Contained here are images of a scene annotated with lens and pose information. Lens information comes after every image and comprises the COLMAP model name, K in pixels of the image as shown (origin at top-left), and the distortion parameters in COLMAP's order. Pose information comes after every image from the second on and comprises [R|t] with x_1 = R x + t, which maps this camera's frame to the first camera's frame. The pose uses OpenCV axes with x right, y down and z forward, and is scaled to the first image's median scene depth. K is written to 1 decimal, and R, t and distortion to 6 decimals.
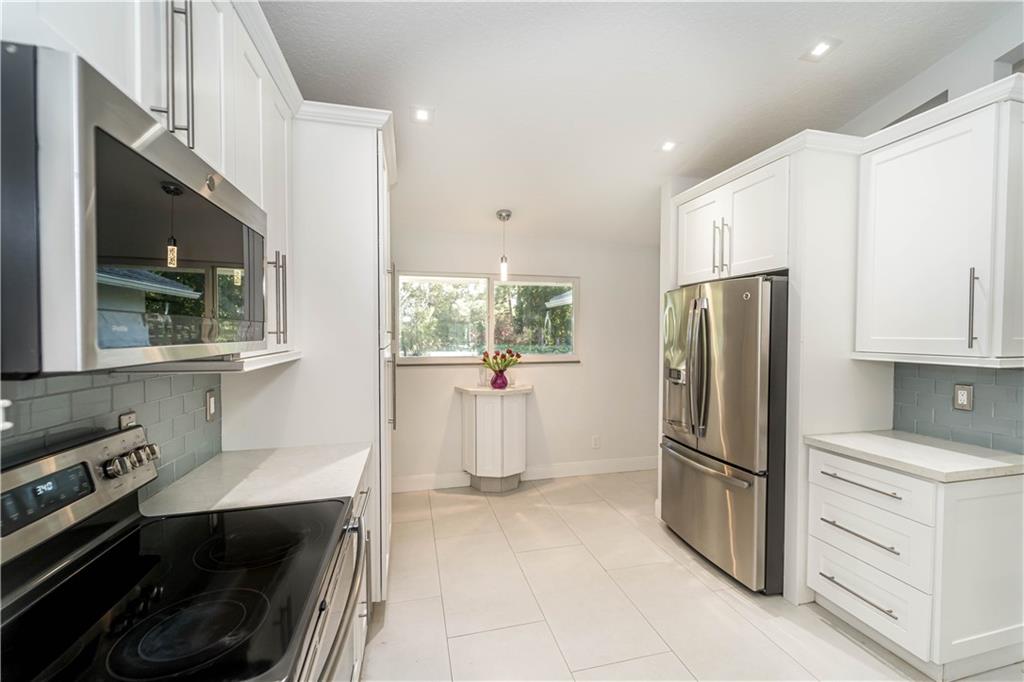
lens RADIAL K [[411.4, 0, 513.9], [0, 411.4, 343.3], [0, 0, 1]] dist [-0.000675, -0.000181]
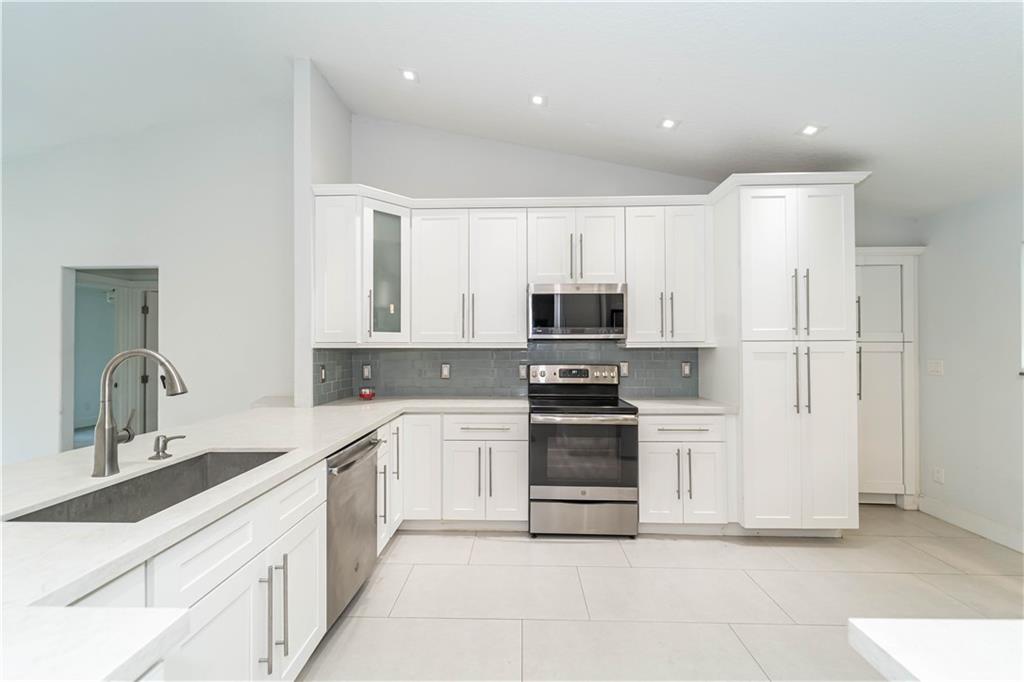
lens RADIAL K [[409.4, 0, 512.0], [0, 409.4, 344.5], [0, 0, 1]] dist [0.000405, 0.000005]
pose [[-0.265177, -0.008231, -0.964165, 0.942303], [-0.020441, 0.999787, -0.002913, 0.035605], [0.963983, 0.018936, -0.265289, 0.479828]]
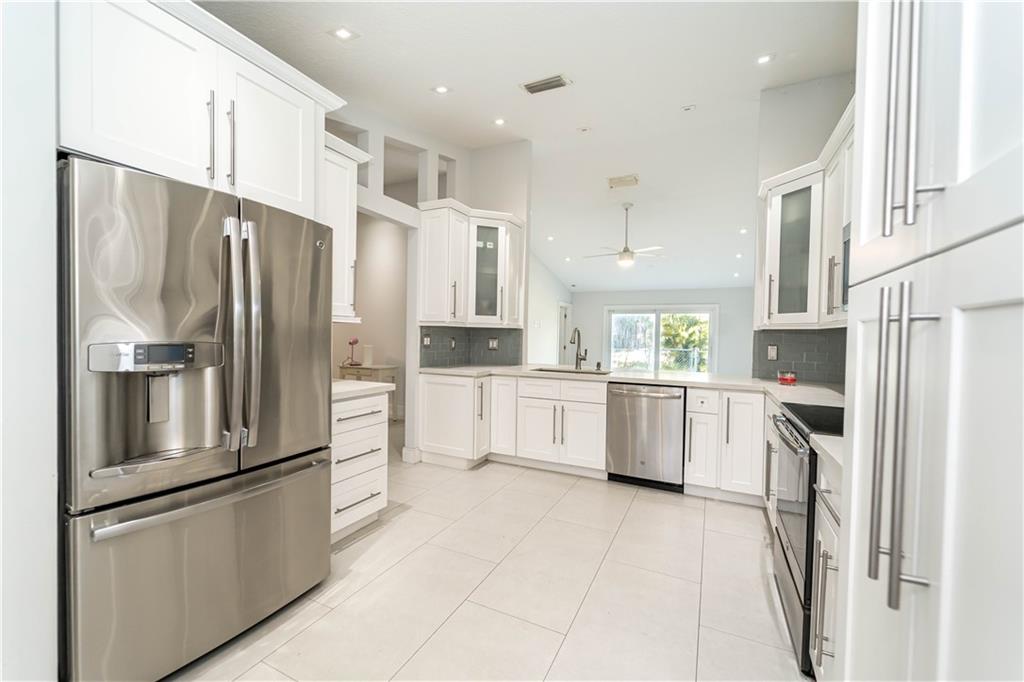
lens RADIAL K [[412.4, 0, 511.2], [0, 412.4, 343.3], [0, 0, 1]] dist [-0.000937, -0.000131]
pose [[-0.763411, -0.029842, 0.645223, -0.252846], [-0.005017, 0.999176, 0.040276, 0.046152], [-0.645893, 0.027510, -0.762932, 1.226483]]
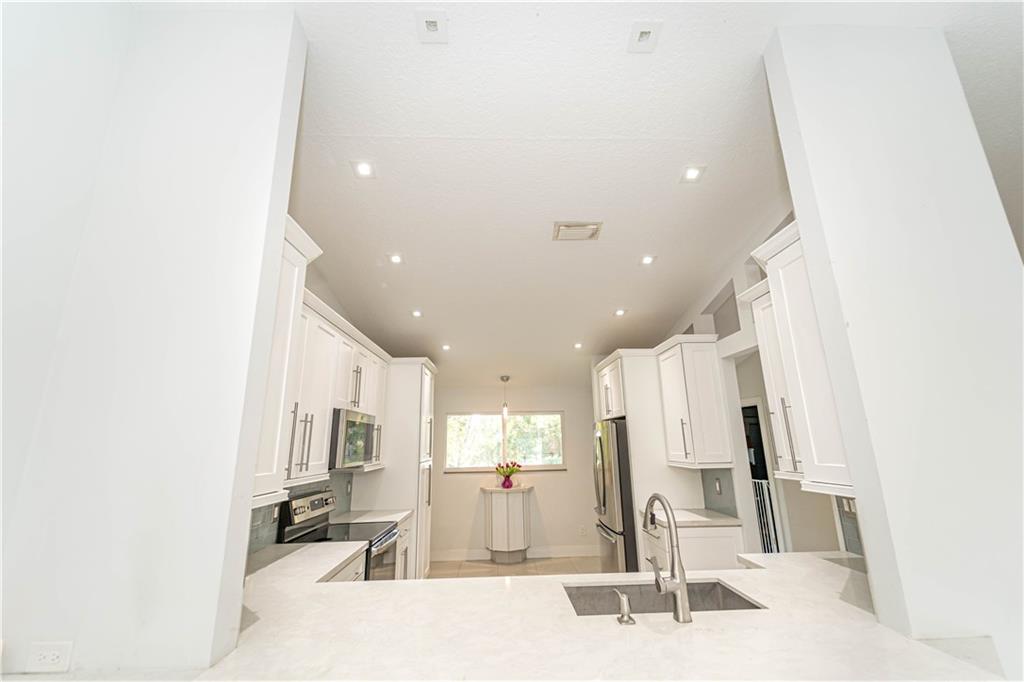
lens RADIAL K [[409.4, 0, 512.0], [0, 409.4, 344.5], [0, 0, 1]] dist [0.000405, 0.000005]
pose [[0.976180, -0.071215, -0.204943, 0.489188], [0.015724, 0.965335, -0.260542, -0.013591], [0.216393, 0.251113, 0.943460, -0.830919]]
